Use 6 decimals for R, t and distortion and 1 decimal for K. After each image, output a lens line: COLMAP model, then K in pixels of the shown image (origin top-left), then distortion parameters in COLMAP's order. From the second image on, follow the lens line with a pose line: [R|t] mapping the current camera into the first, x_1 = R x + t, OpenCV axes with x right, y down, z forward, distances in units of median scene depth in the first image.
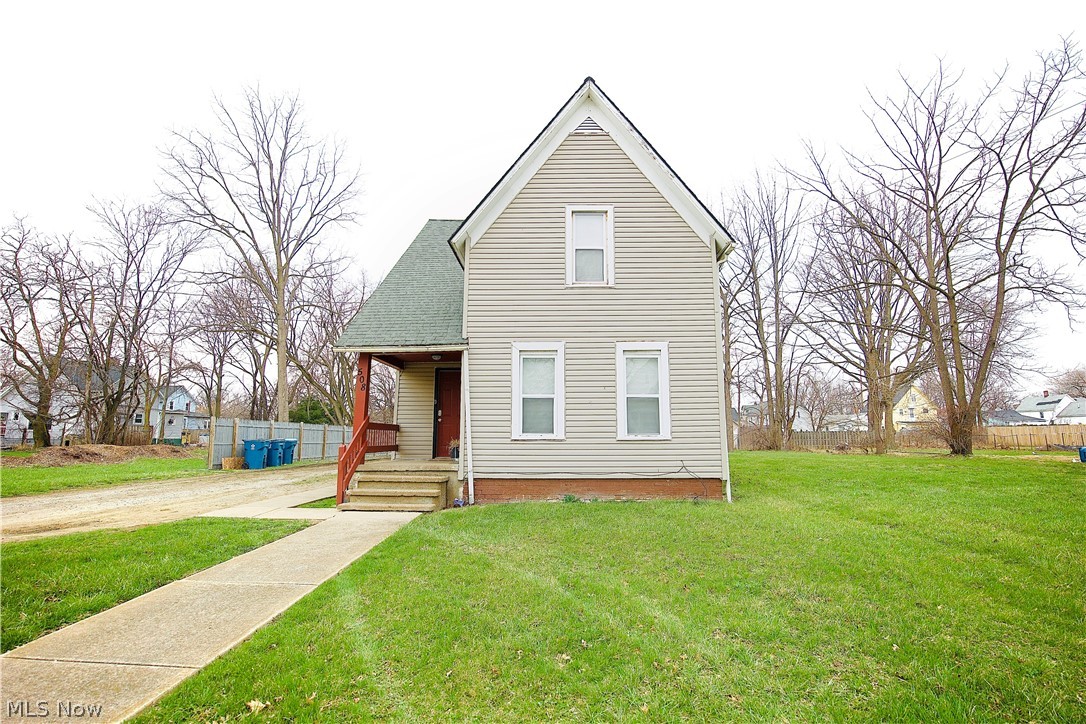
lens RADIAL K [[508.6, 0, 543.6], [0, 508.6, 355.4], [0, 0, 1]] dist [-0.053181, 0.010196]
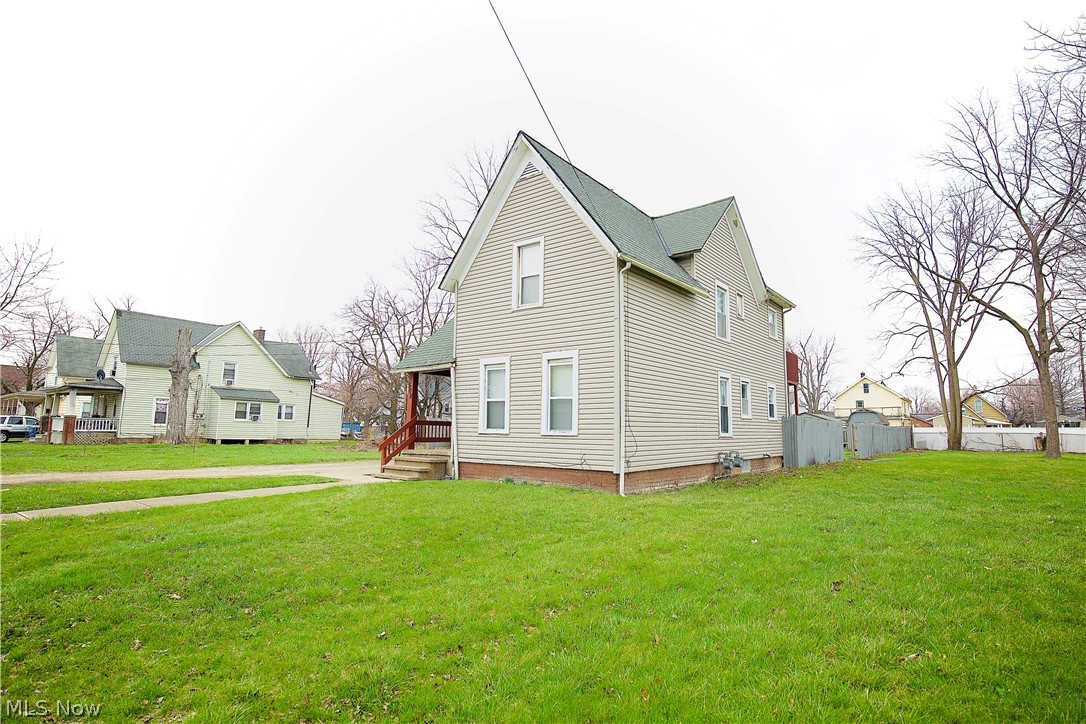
lens RADIAL K [[563.0, 0, 540.8], [0, 563.0, 357.5], [0, 0, 1]] dist [-0.029976, 0.000118]
pose [[0.796518, -0.067009, -0.600890, 0.891355], [0.080319, 0.996758, -0.004686, -0.009826], [0.599256, -0.044530, 0.799318, -0.056917]]
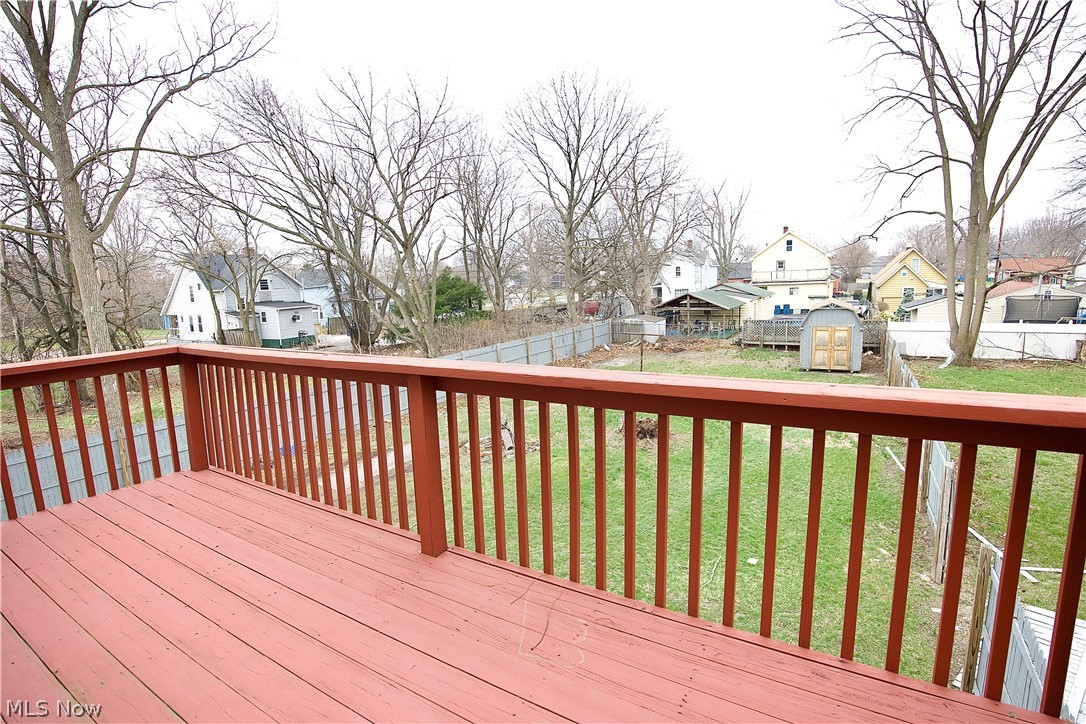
lens RADIAL K [[508.6, 0, 548.8], [0, 508.6, 354.2], [0, 0, 1]] dist [-0.053181, 0.010196]
pose [[0.875399, 0.048574, -0.480954, 0.221932], [0.101260, 0.954439, 0.280701, 0.023938], [0.472676, -0.294427, 0.830596, 2.273607]]
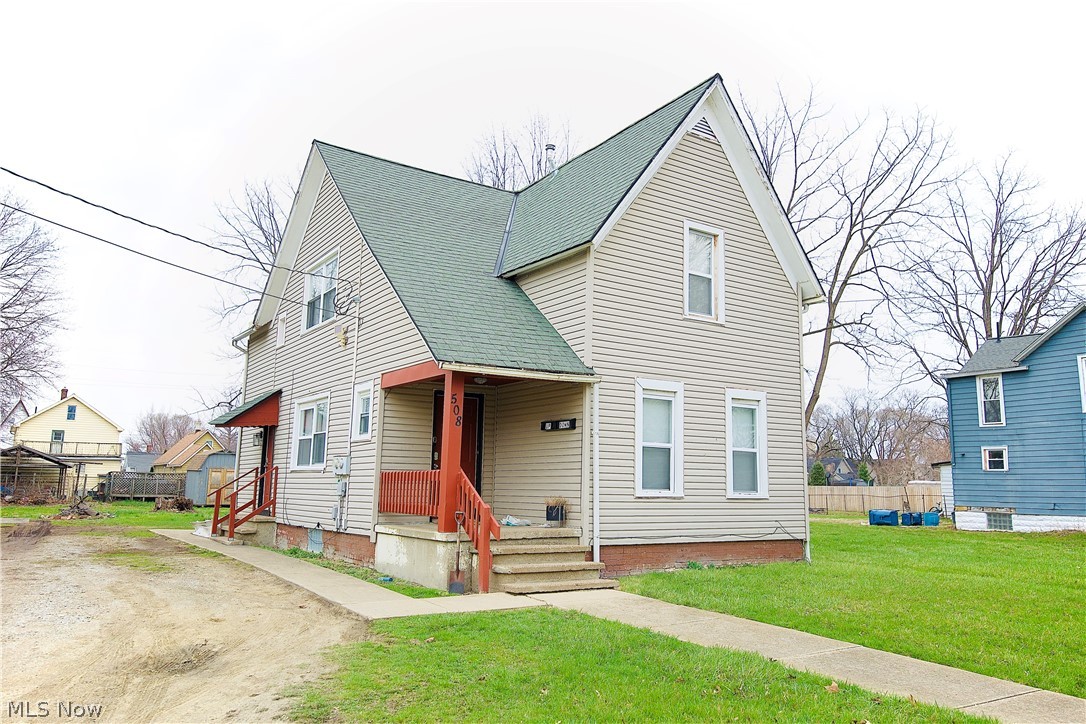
lens RADIAL K [[809.1, 0, 549.1], [0, 809.1, 361.3], [0, 0, 1]] dist [0.000193, -0.000708]
pose [[0.819364, 0.100794, 0.564343, -0.873569], [-0.103847, 0.994232, -0.026799, -0.002356], [-0.563789, -0.036647, 0.825105, 0.007457]]
